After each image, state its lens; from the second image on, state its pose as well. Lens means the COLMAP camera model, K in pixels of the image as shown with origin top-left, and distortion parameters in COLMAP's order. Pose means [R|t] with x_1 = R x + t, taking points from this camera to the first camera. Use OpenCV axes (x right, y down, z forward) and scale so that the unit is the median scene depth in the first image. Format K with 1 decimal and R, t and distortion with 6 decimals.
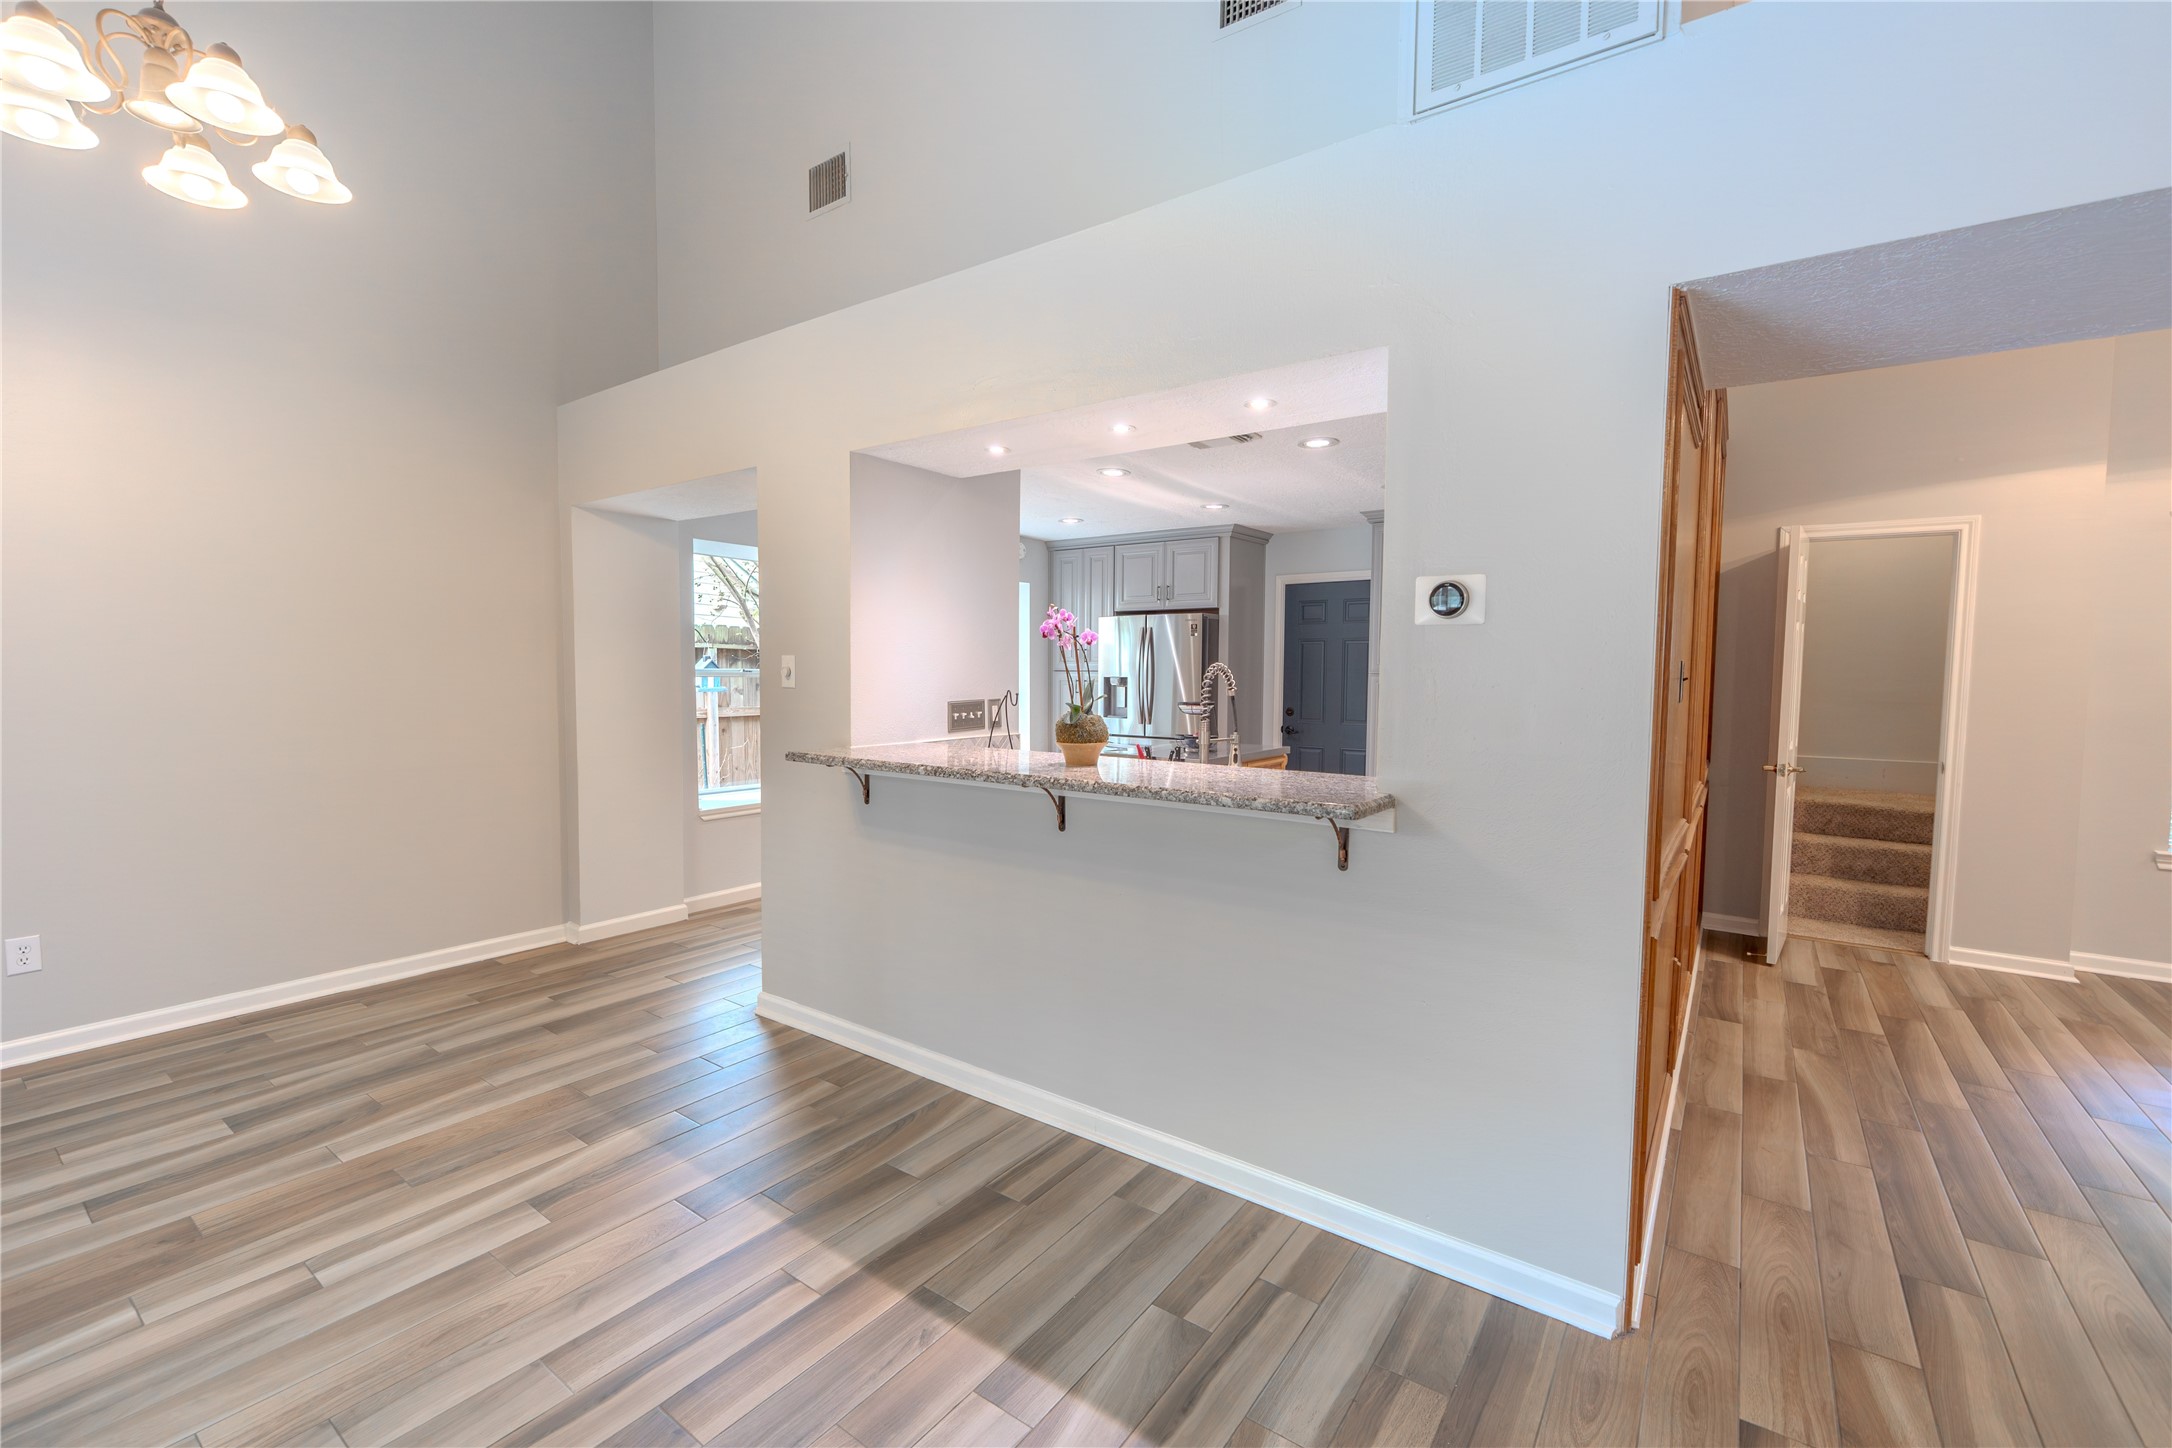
lens RADIAL K [[919.2, 0, 1094.2], [0, 919.2, 714.1], [0, 0, 1]] dist [-0.003126, -0.000317]
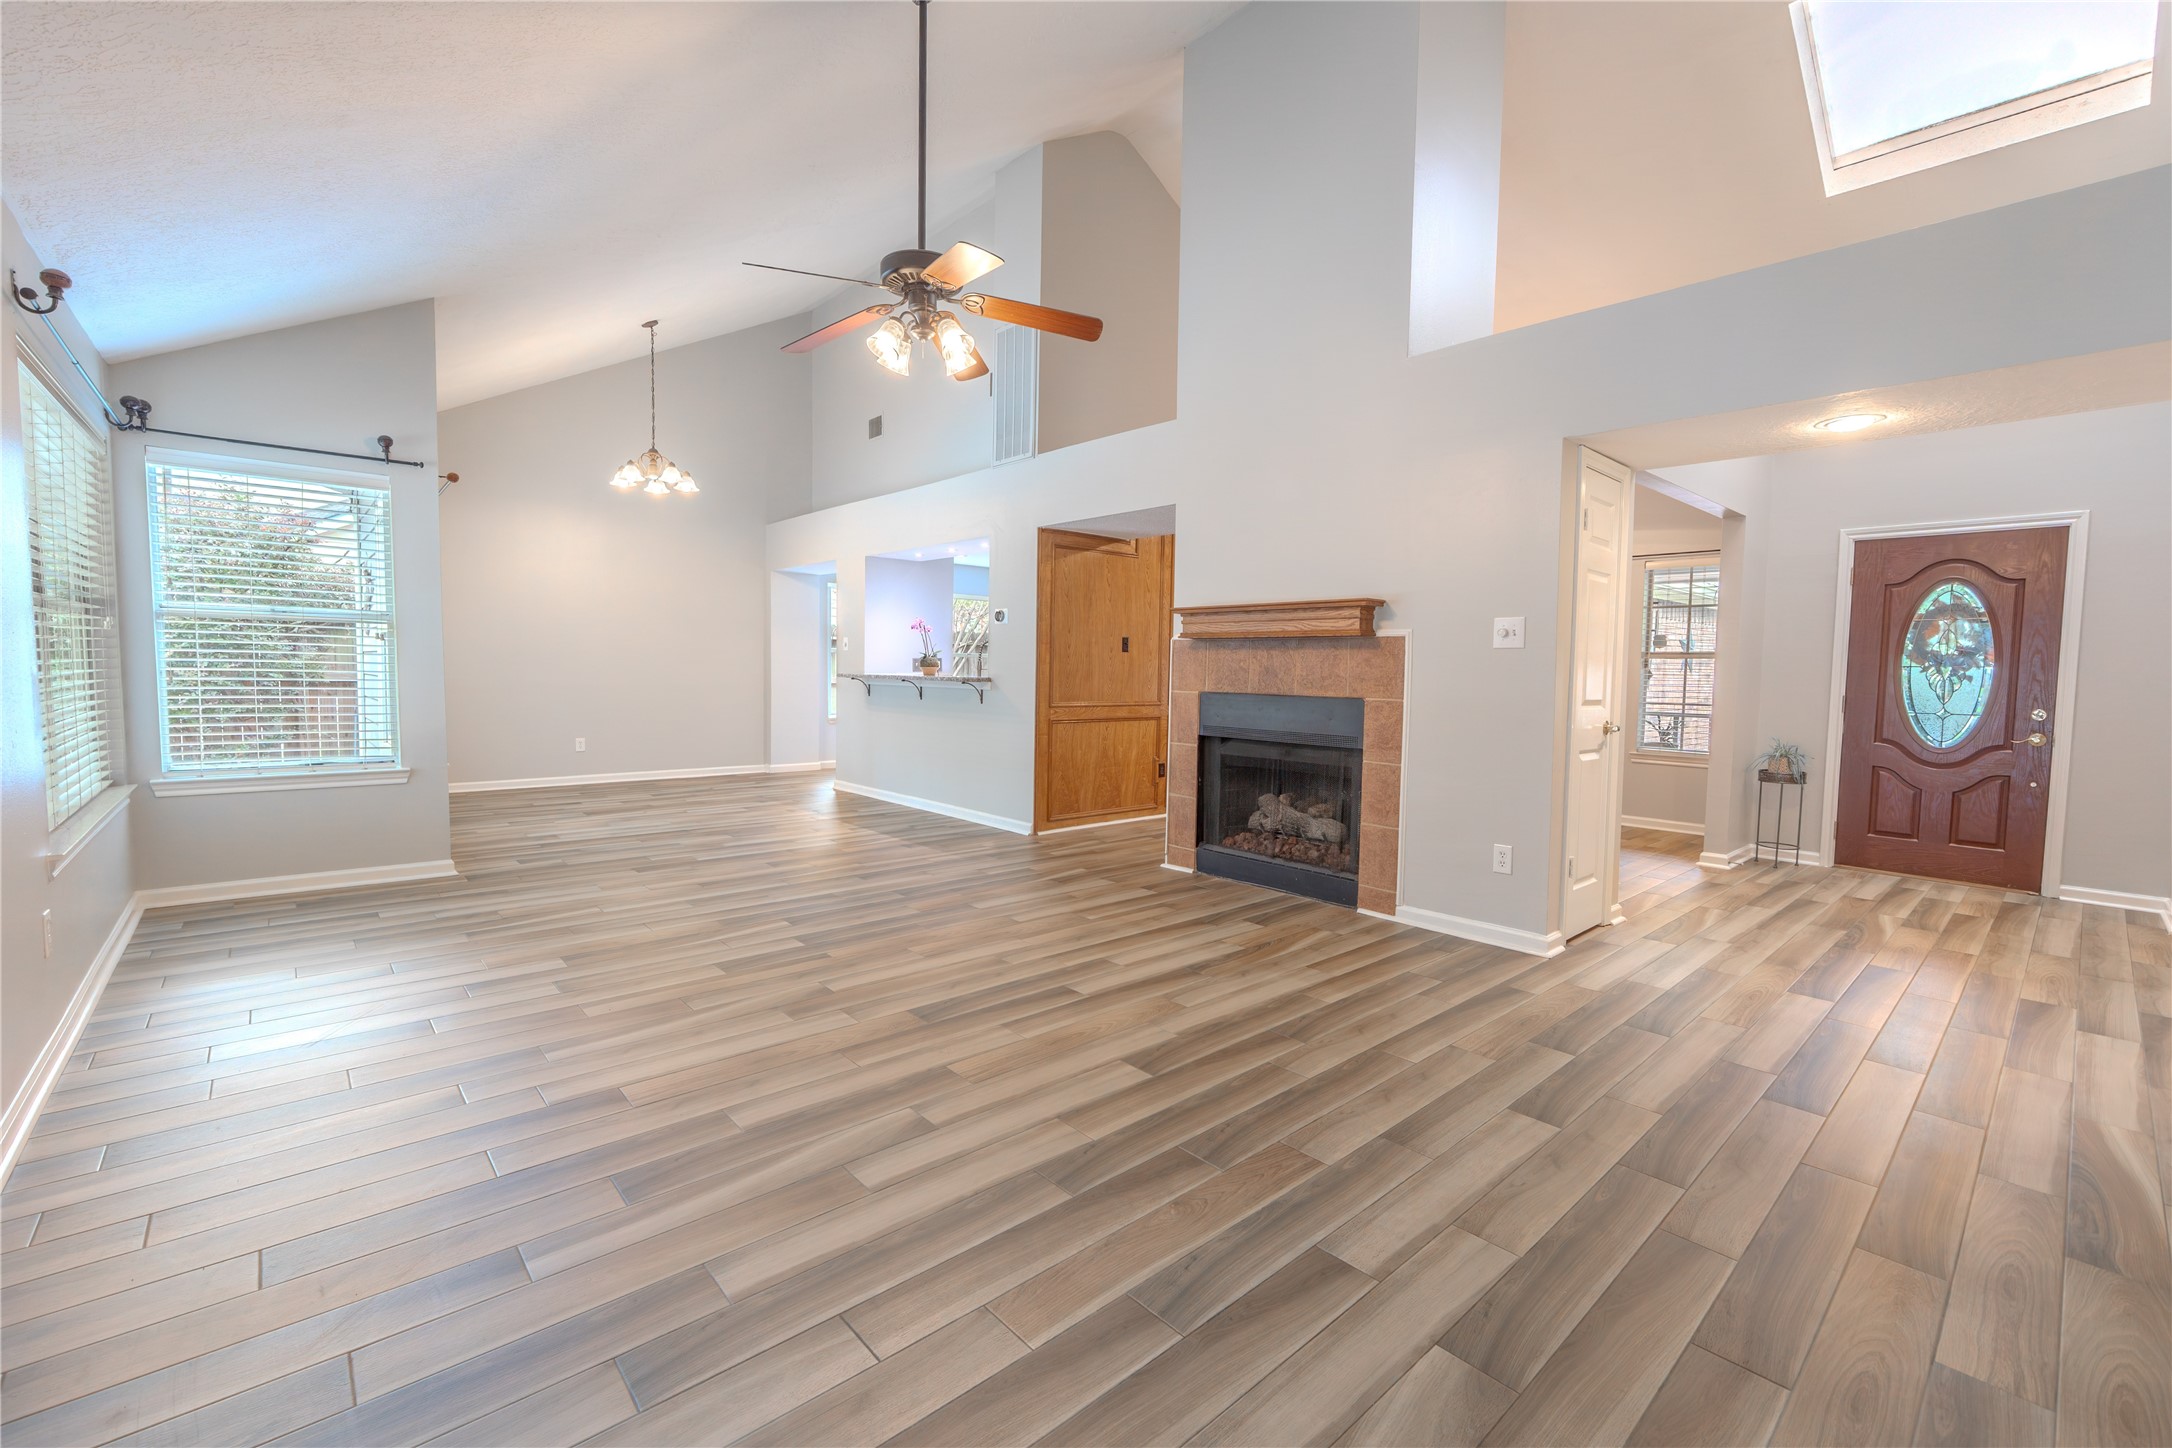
lens RADIAL K [[912.2, 0, 1089.9], [0, 912.2, 720.3], [0, 0, 1]] dist [-0.002773, -0.000669]
pose [[0.976596, 0.020904, -0.214064, 1.043233], [-0.020113, 0.999780, 0.005874, 0.163147], [0.214140, -0.001431, 0.976802, -1.554327]]
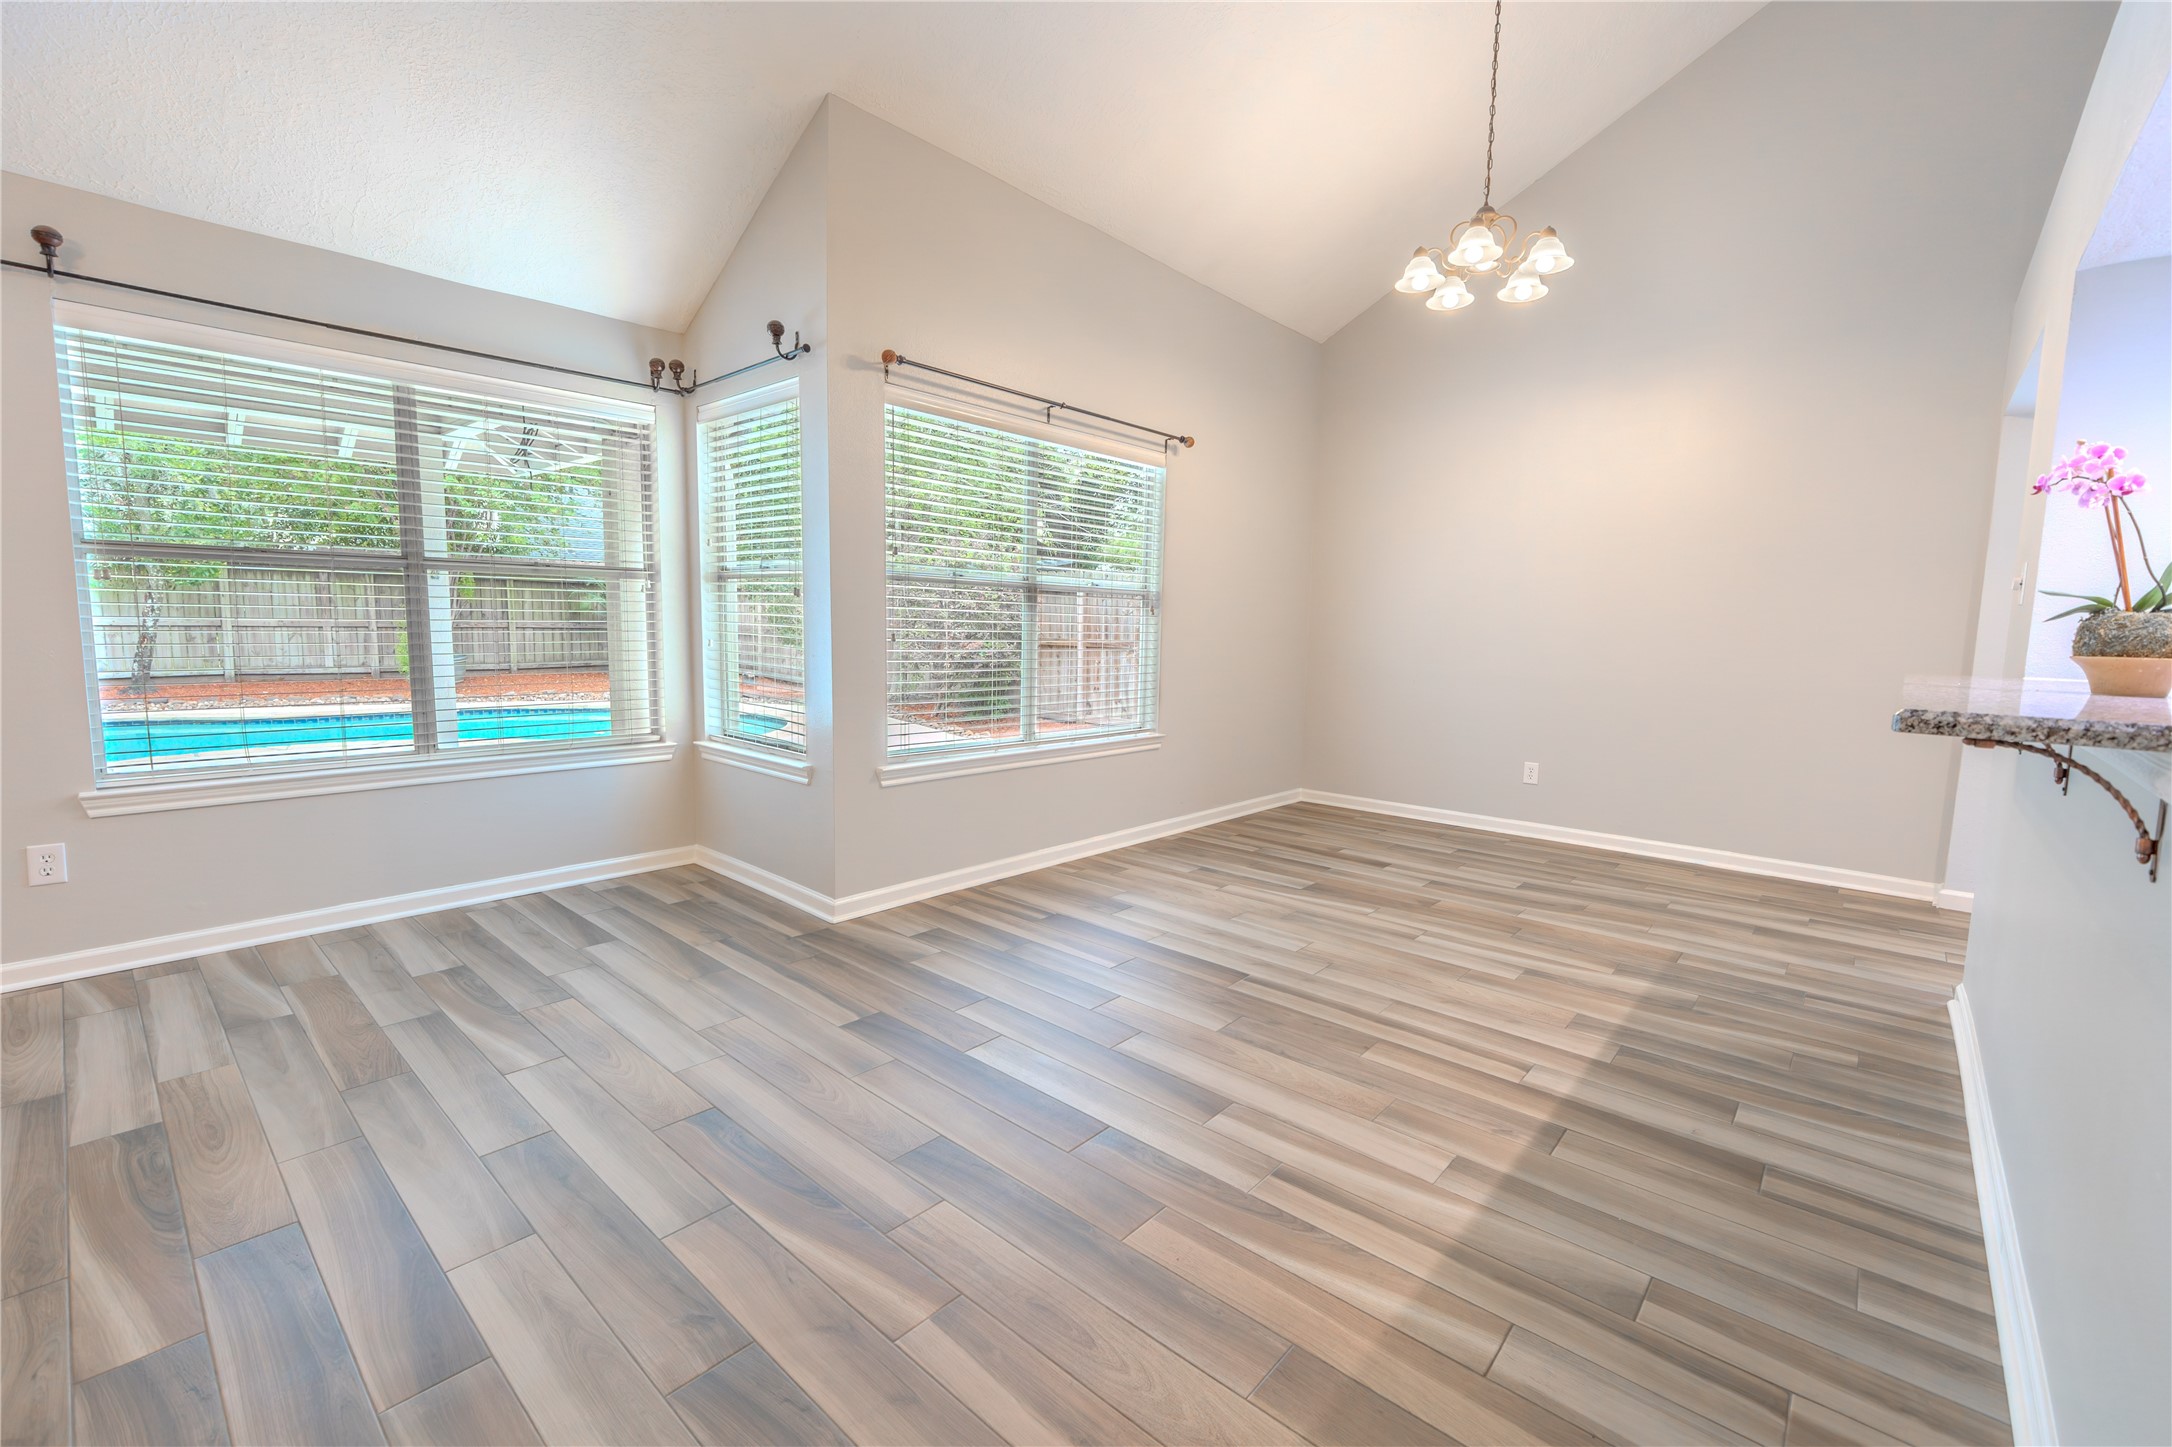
lens RADIAL K [[912.2, 0, 1089.9], [0, 912.2, 719.8], [0, 0, 1]] dist [-0.002773, -0.000669]
pose [[-0.098128, 0.095142, -0.990615, 0.665757], [-0.074522, 0.991922, 0.102650, 0.058226], [0.992380, 0.083895, -0.090246, 0.377282]]
